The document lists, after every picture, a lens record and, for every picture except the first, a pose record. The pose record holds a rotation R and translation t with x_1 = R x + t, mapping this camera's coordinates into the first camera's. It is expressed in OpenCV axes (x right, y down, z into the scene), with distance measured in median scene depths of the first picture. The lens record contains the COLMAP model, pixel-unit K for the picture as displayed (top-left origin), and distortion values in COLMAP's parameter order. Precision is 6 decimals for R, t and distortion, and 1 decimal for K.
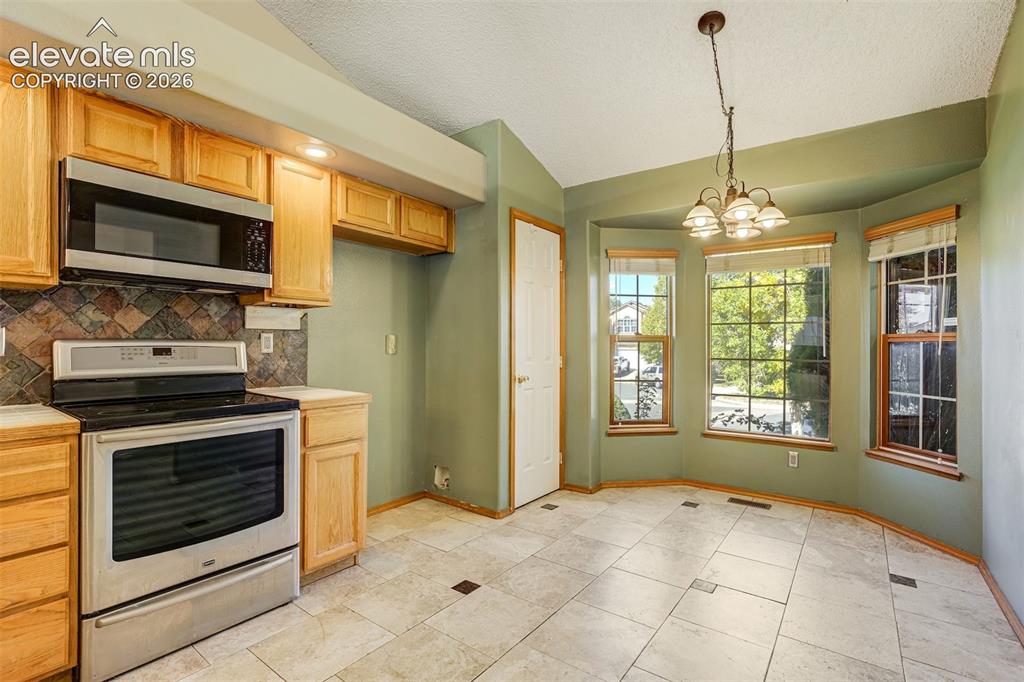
lens RADIAL K [[471.9, 0, 510.2], [0, 471.9, 345.2], [0, 0, 1]] dist [0.001684, 0.000778]
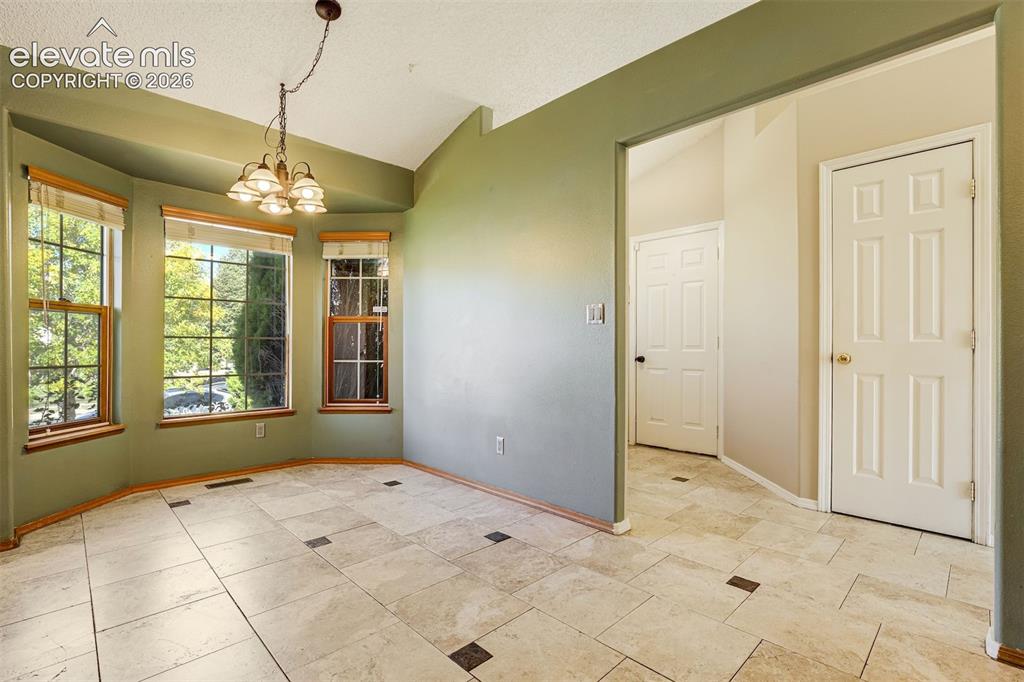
lens RADIAL K [[471.9, 0, 509.3], [0, 471.9, 346.1], [0, 0, 1]] dist [0.001684, 0.000778]
pose [[0.172246, -0.003562, 0.985048, -0.379218], [-0.006186, 0.999970, 0.004697, 0.046229], [-0.985035, -0.006902, 0.172218, 0.281507]]
